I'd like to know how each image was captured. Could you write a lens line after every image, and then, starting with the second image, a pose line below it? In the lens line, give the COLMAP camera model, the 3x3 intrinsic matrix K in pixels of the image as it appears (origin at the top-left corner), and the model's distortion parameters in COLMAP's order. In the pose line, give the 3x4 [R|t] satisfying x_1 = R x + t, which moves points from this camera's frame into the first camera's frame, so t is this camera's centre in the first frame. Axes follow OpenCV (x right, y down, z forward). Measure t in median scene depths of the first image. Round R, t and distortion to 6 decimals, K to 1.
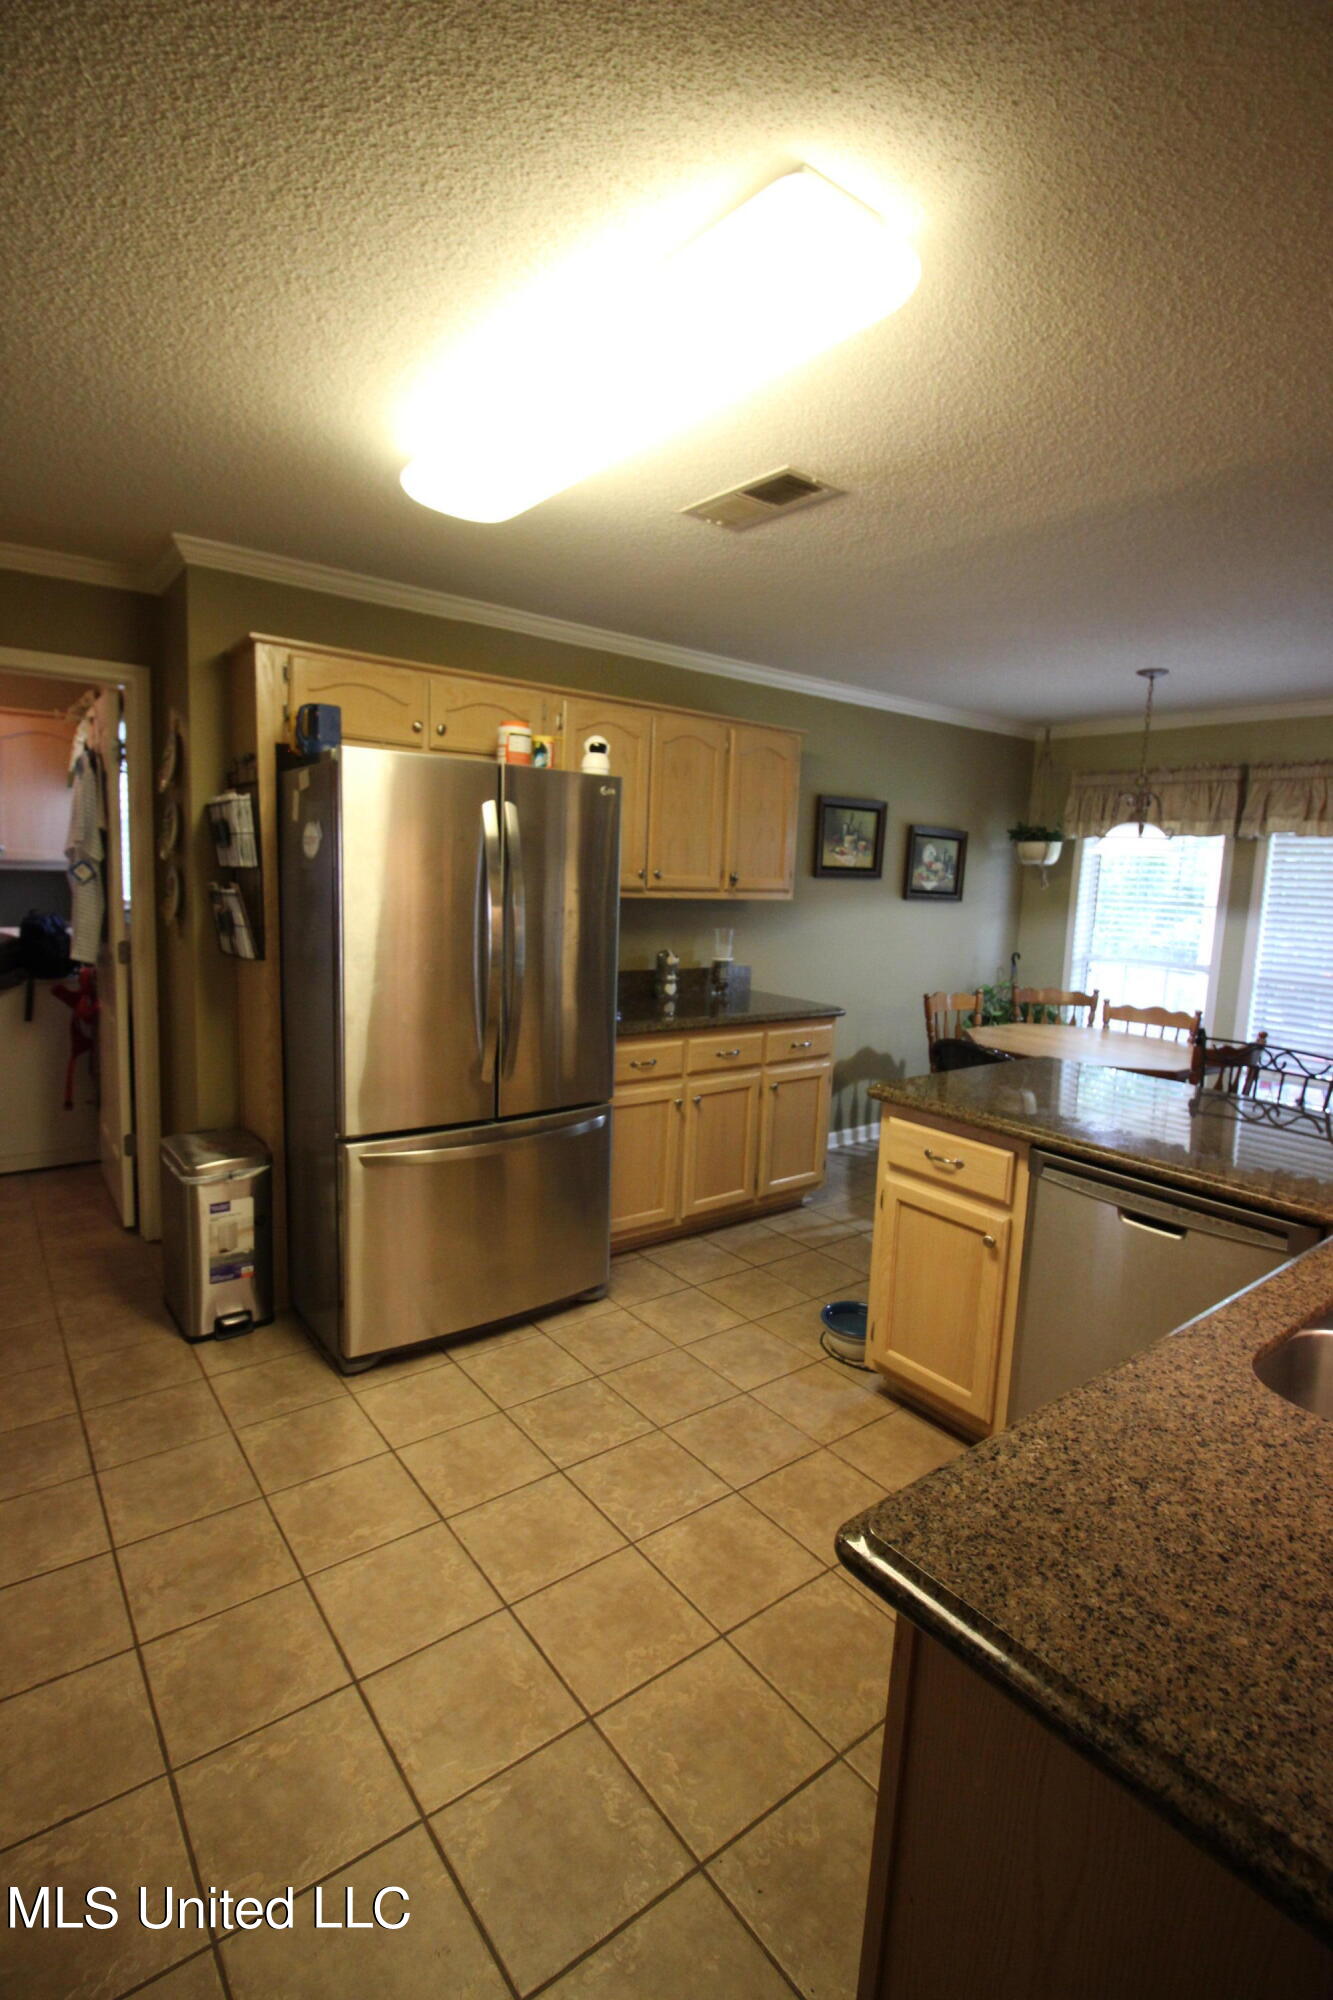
lens RADIAL K [[919.0, 0, 669.3], [0, 919.0, 1008.8], [0, 0, 1]] dist [-0.002938, -0.010174]
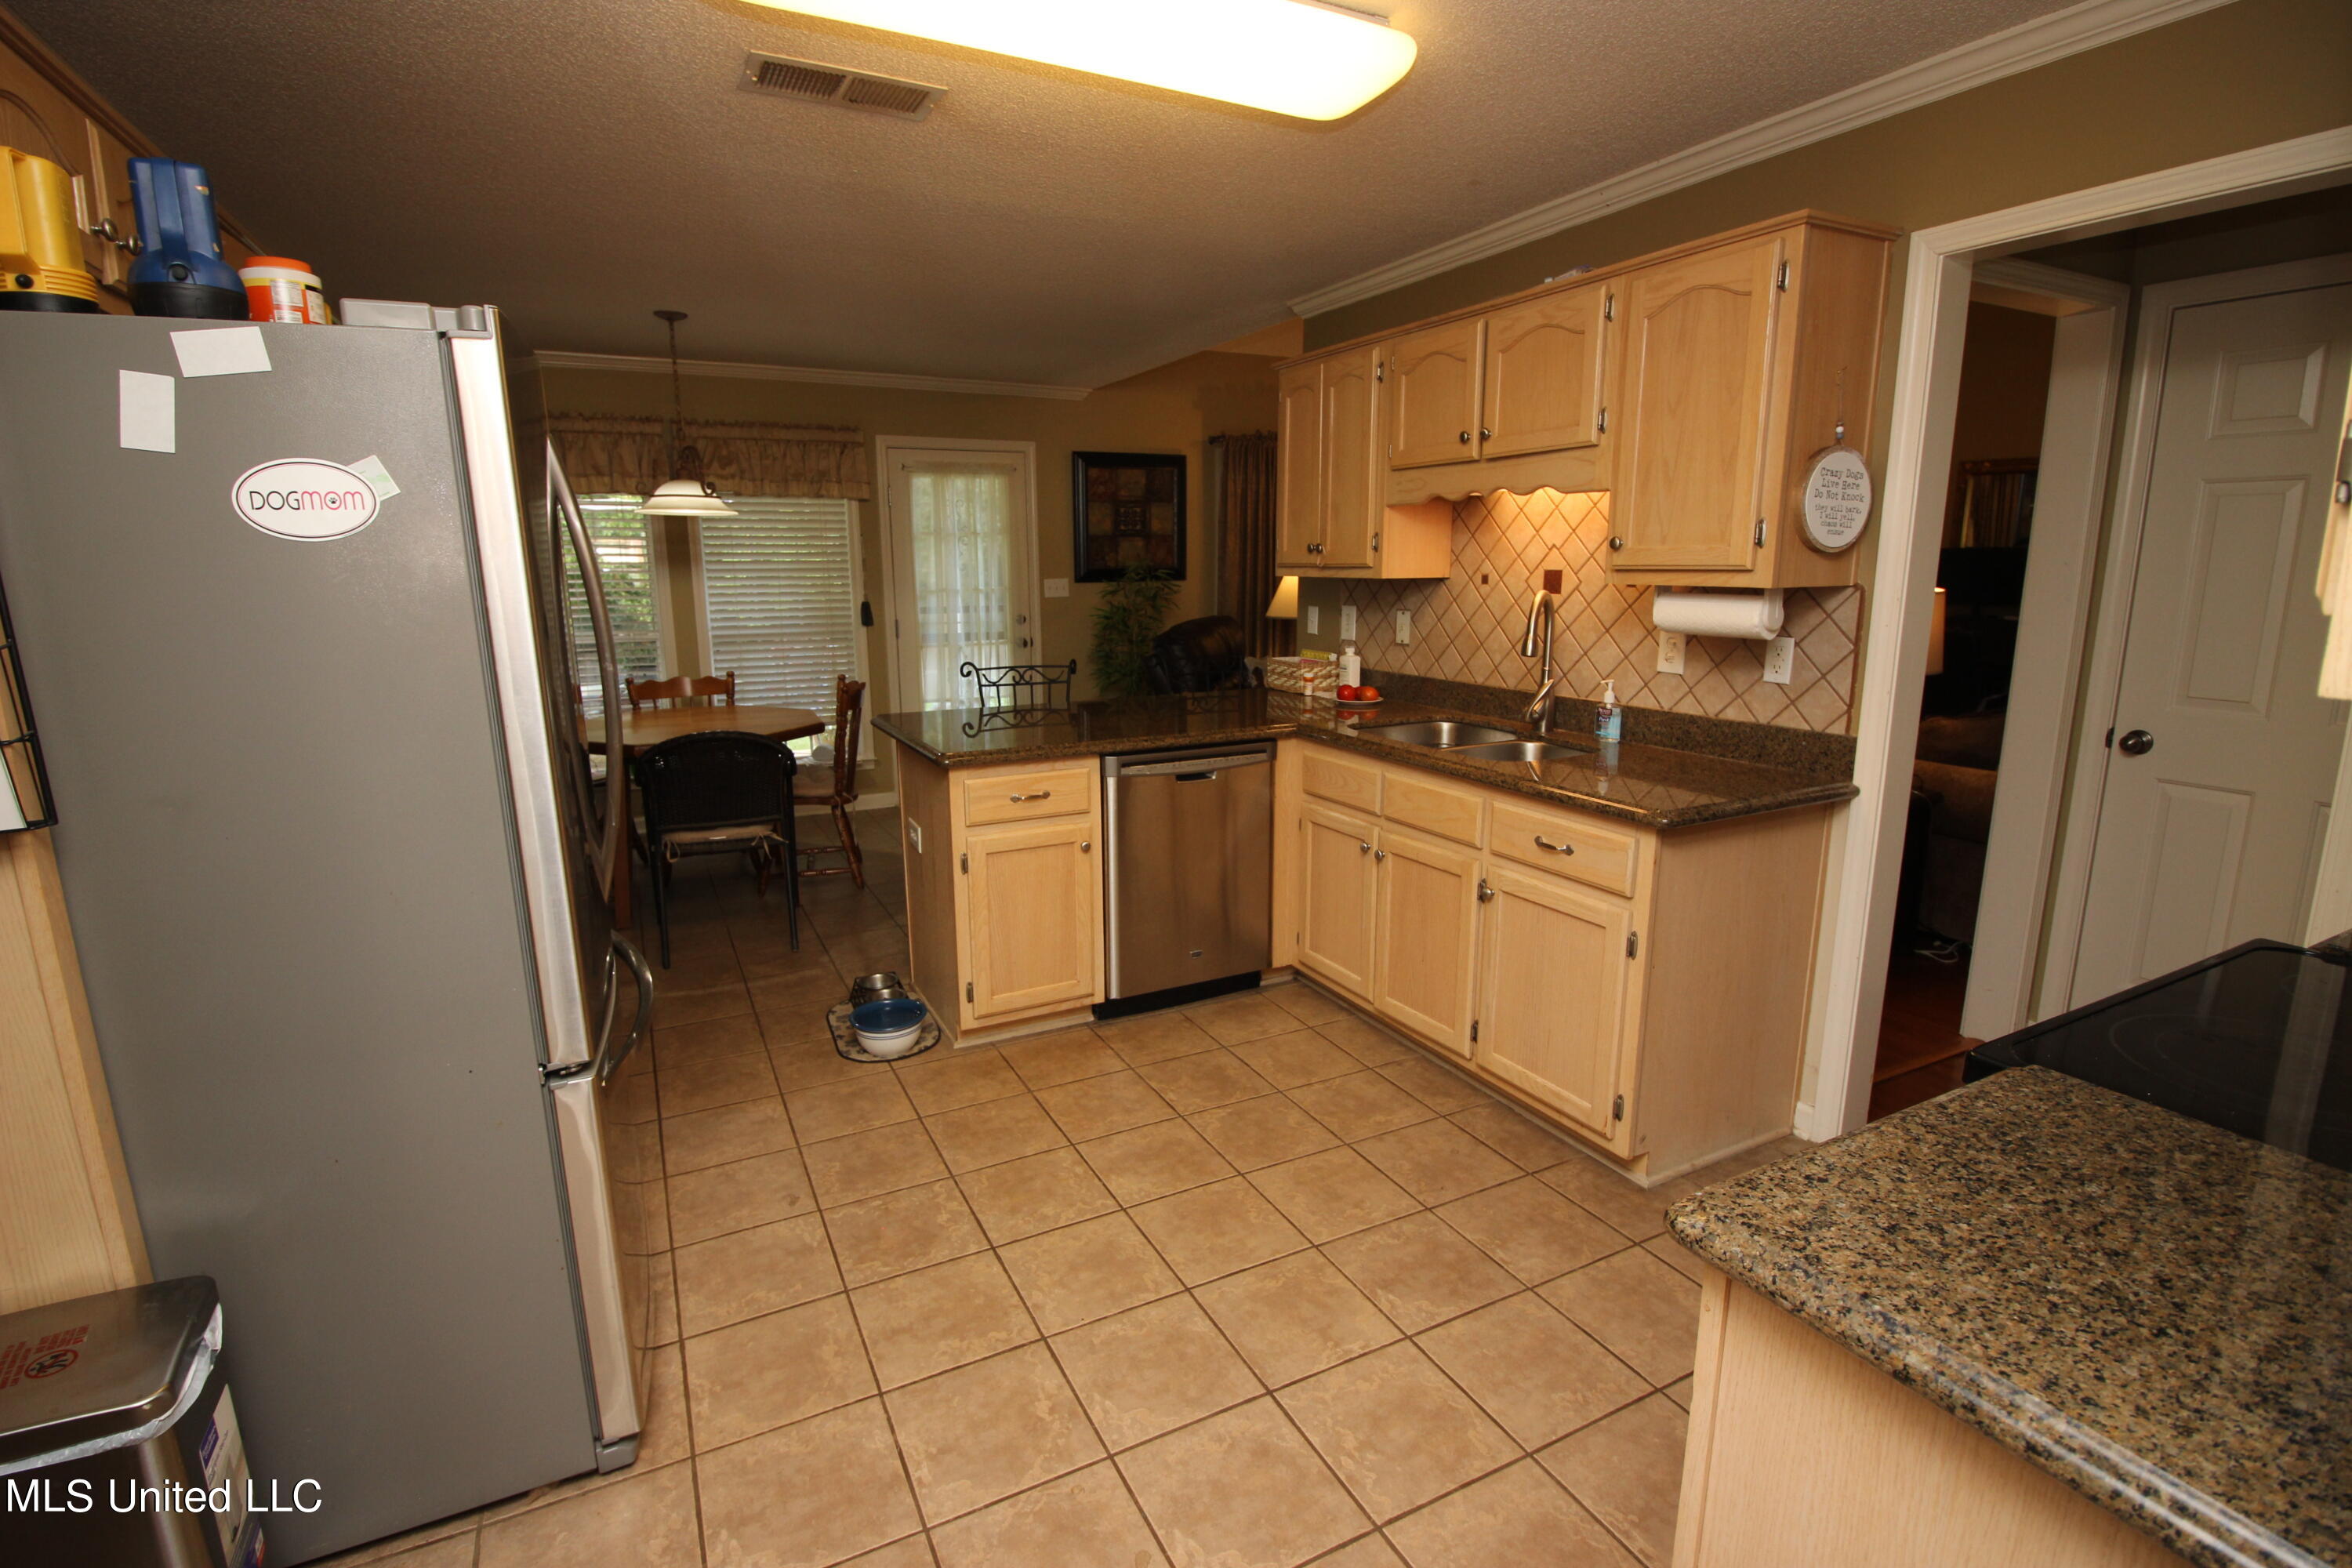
lens RADIAL K [[1080.7, 0, 1167.3], [0, 1080.7, 783.4], [0, 0, 1]] dist [-0.002938, -0.010174]
pose [[0.191297, -0.238197, 0.952191, -0.444317], [0.160220, 0.964673, 0.209130, -0.047108], [-0.968367, 0.112554, 0.222703, 0.268078]]
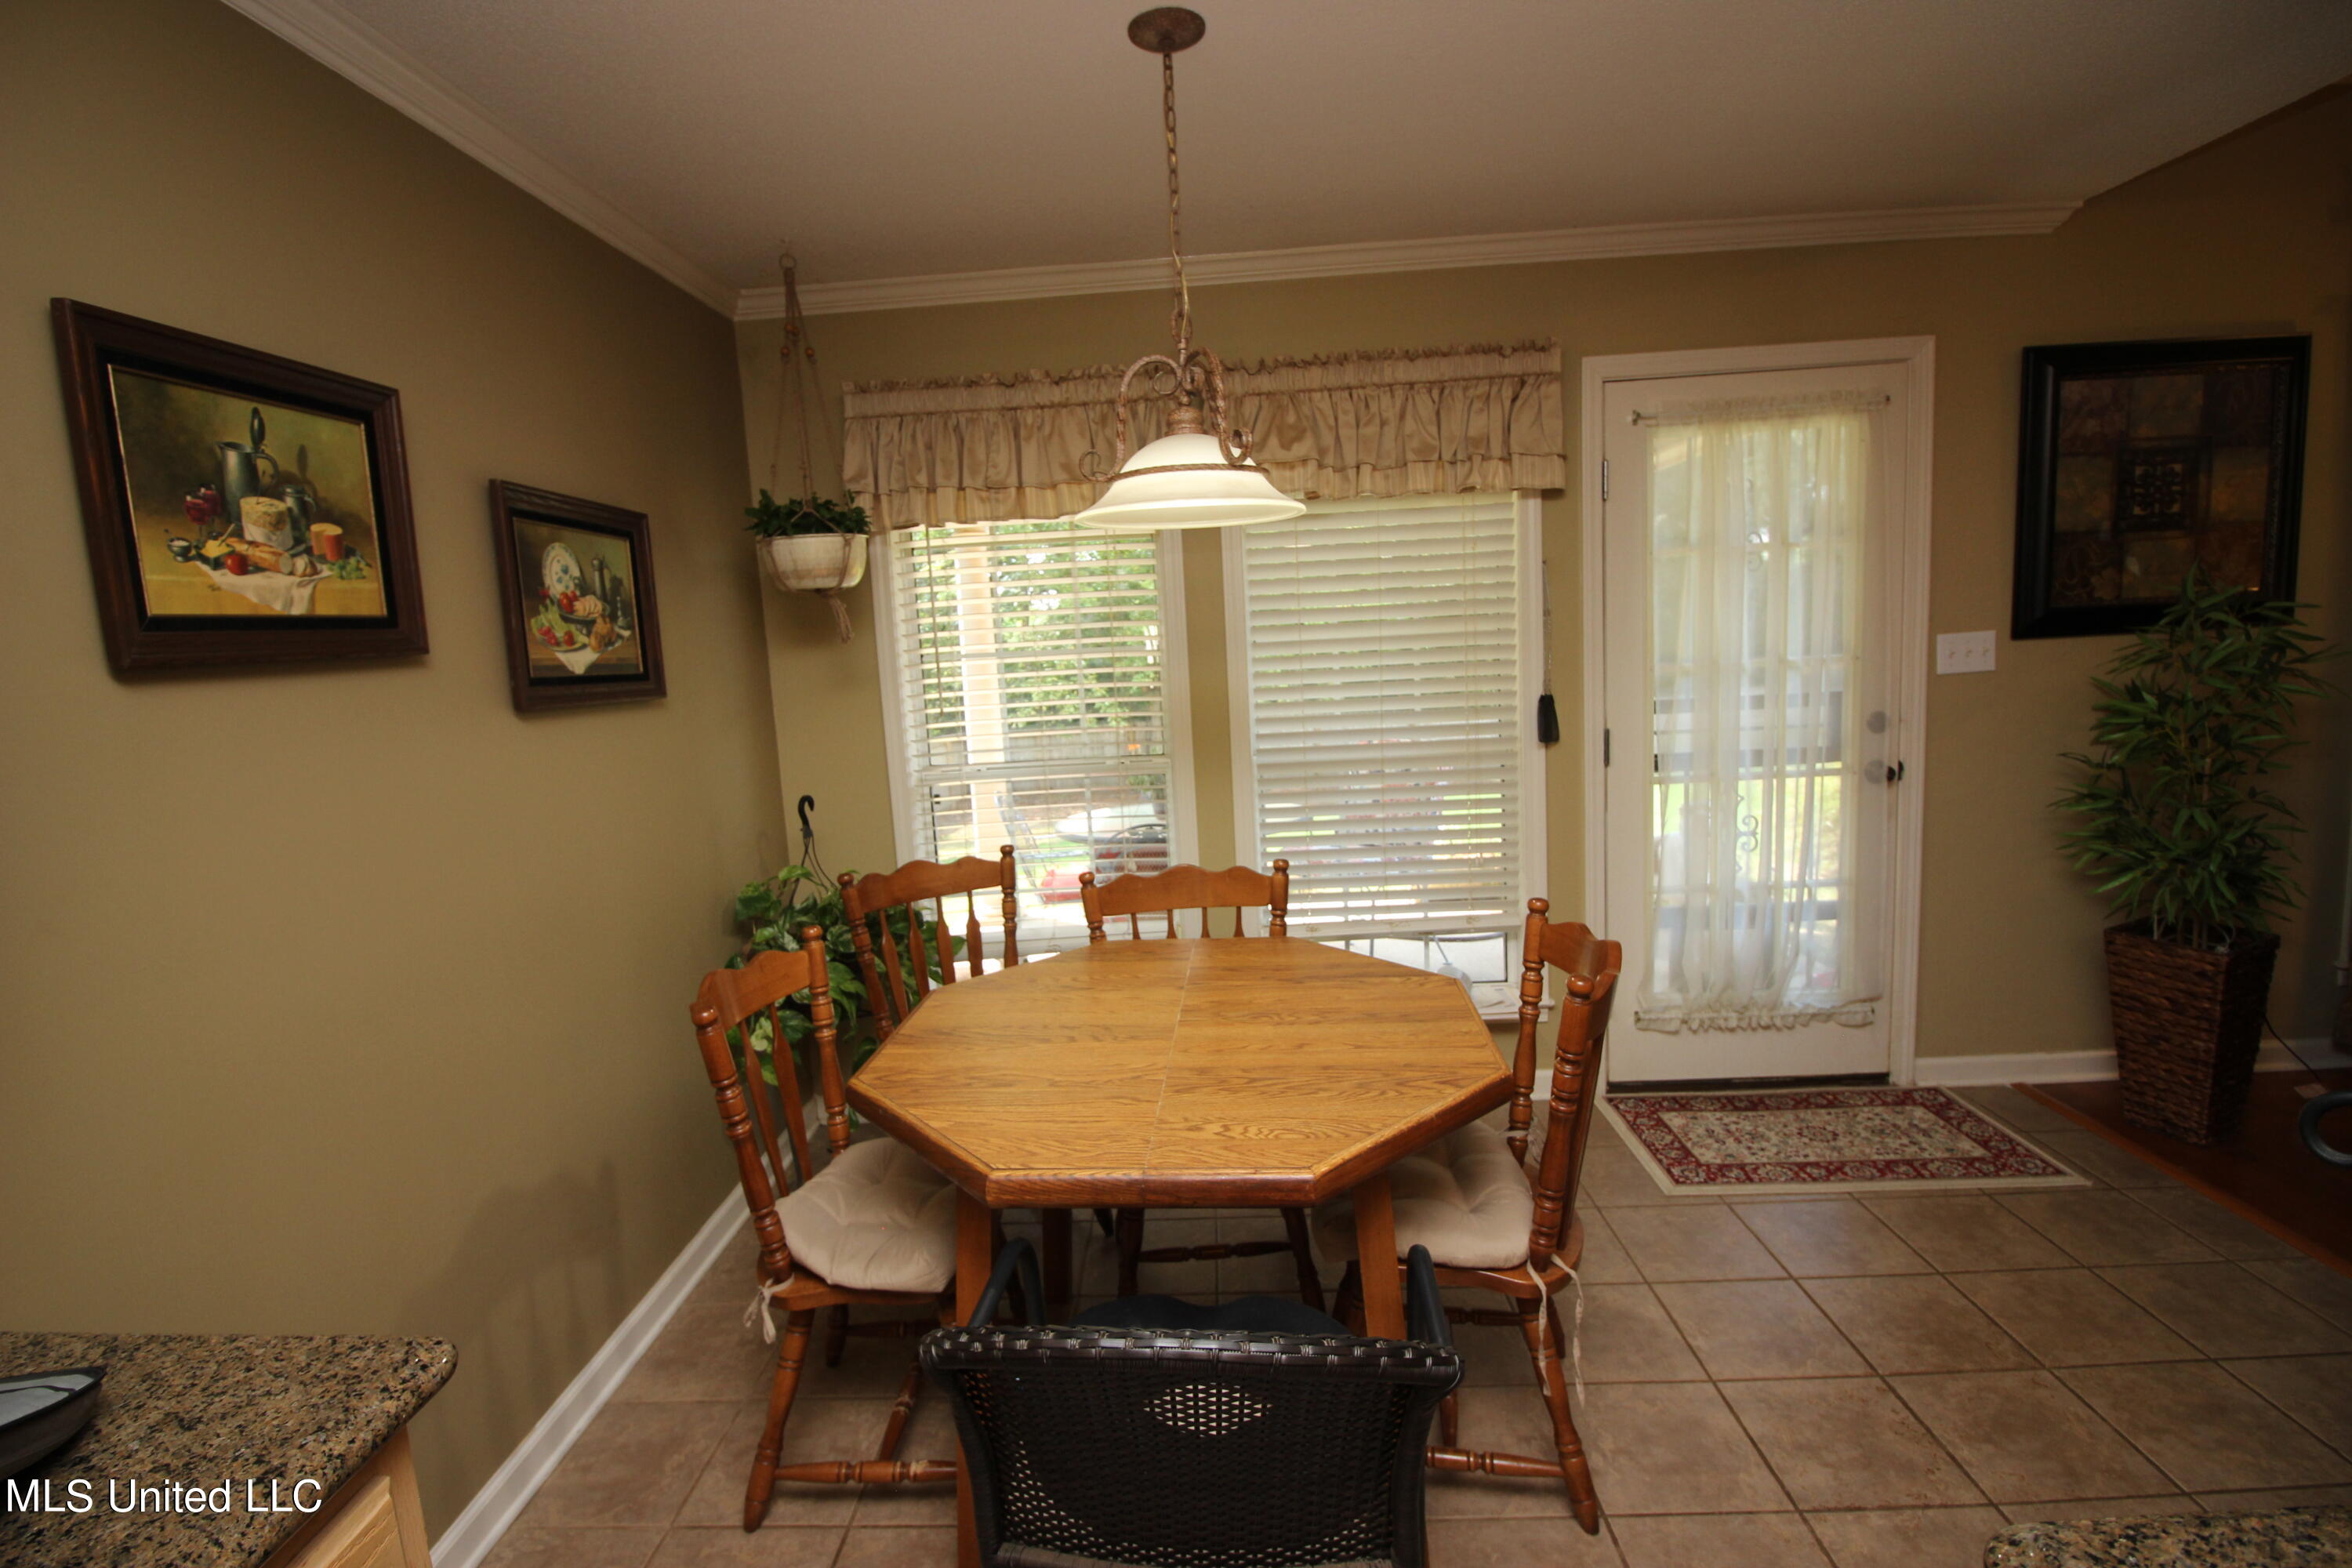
lens RADIAL K [[1080.7, 0, 1140.8], [0, 1080.7, 758.5], [0, 0, 1]] dist [-0.002938, -0.010174]
pose [[0.649071, -0.165923, 0.742412, 0.121360], [0.192822, 0.979937, 0.050429, -0.085303], [-0.735885, 0.110421, 0.668043, 0.627622]]
